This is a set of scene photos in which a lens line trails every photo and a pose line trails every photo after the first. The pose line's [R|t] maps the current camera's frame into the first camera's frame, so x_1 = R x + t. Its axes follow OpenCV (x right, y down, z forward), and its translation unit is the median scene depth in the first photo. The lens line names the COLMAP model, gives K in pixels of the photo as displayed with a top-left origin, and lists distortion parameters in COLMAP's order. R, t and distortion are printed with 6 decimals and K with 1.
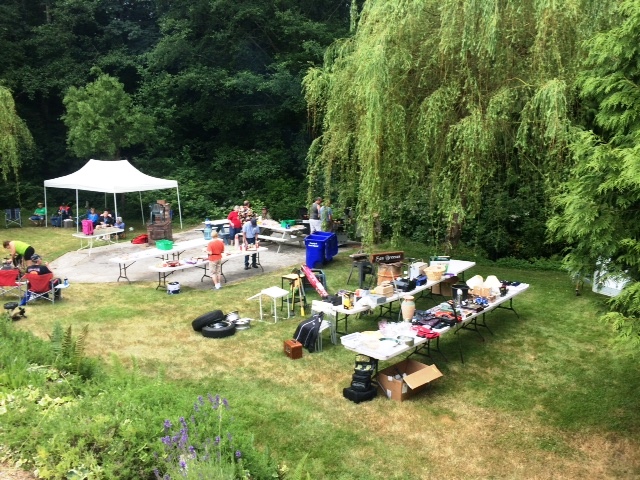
lens RADIAL K [[536.4, 0, 318.9], [0, 536.4, 230.2], [0, 0, 1]] dist [0.085097, -0.120179]
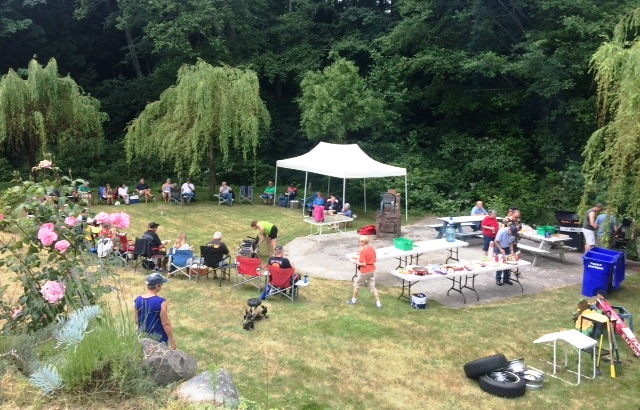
lens RADIAL K [[541.6, 0, 320.0], [0, 541.6, 163.9], [0, 0, 1]] dist [0.026126, -0.003997]
pose [[0.935431, 0.058308, -0.348668, -0.075055], [-0.090416, 0.992960, -0.076521, -0.014764], [0.341752, 0.103106, 0.934117, 0.078669]]
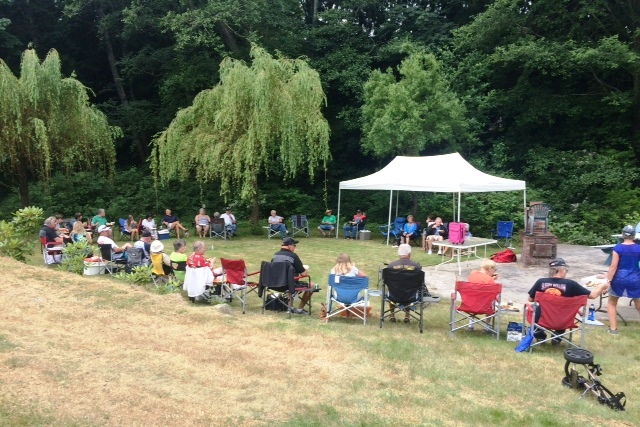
lens RADIAL K [[543.3, 0, 319.8], [0, 543.3, 236.0], [0, 0, 1]] dist [0.010427, -0.000896]
pose [[0.957785, 0.043351, -0.284199, -0.302824], [-0.059115, 0.997138, -0.047122, 0.031626], [0.281343, 0.061933, 0.957606, 0.214378]]
